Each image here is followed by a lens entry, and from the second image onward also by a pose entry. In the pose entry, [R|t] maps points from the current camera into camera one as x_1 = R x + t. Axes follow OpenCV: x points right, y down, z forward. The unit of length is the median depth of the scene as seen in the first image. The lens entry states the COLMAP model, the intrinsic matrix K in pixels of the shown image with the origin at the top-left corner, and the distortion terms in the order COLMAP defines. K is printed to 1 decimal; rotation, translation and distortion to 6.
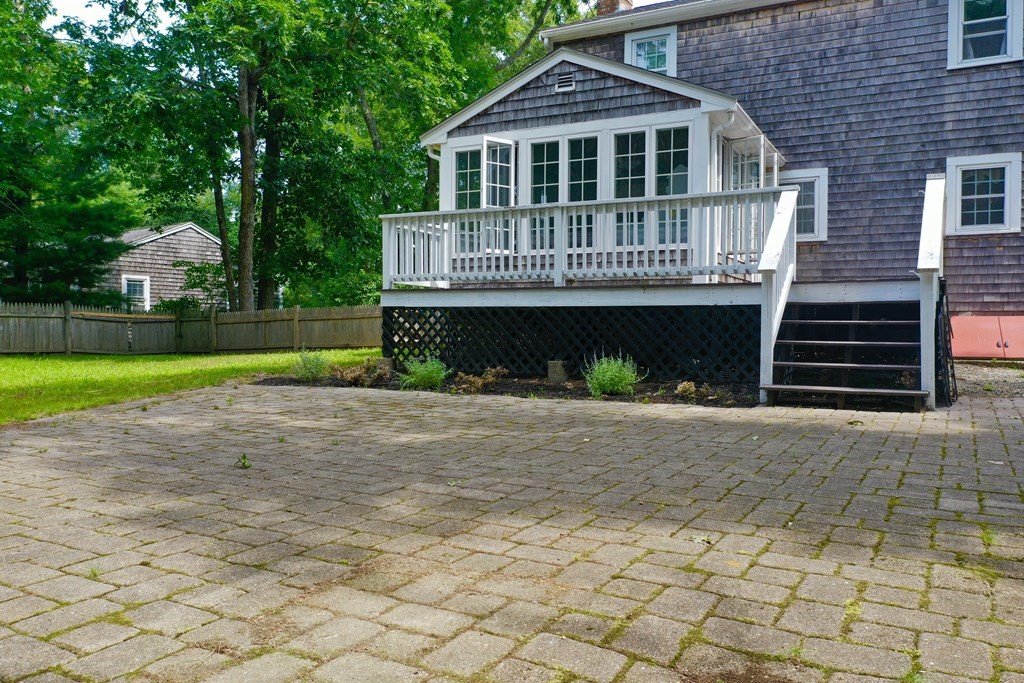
lens RADIAL K [[803.7, 0, 513.0], [0, 803.7, 342.8], [0, 0, 1]] dist [0.005923, -0.008484]
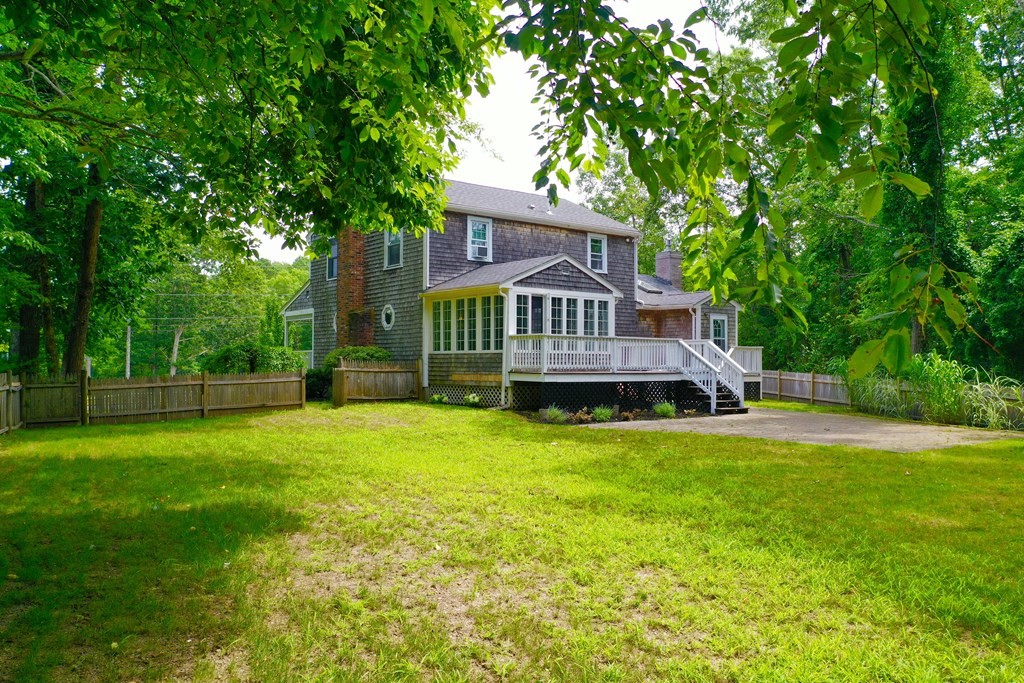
lens RADIAL K [[803.7, 0, 514.4], [0, 803.7, 342.3], [0, 0, 1]] dist [0.005923, -0.008484]
pose [[0.407825, 0.019230, 0.912858, -1.672534], [0.014467, 0.999517, -0.027519, -0.075442], [-0.912945, 0.024429, 0.407350, 0.254668]]
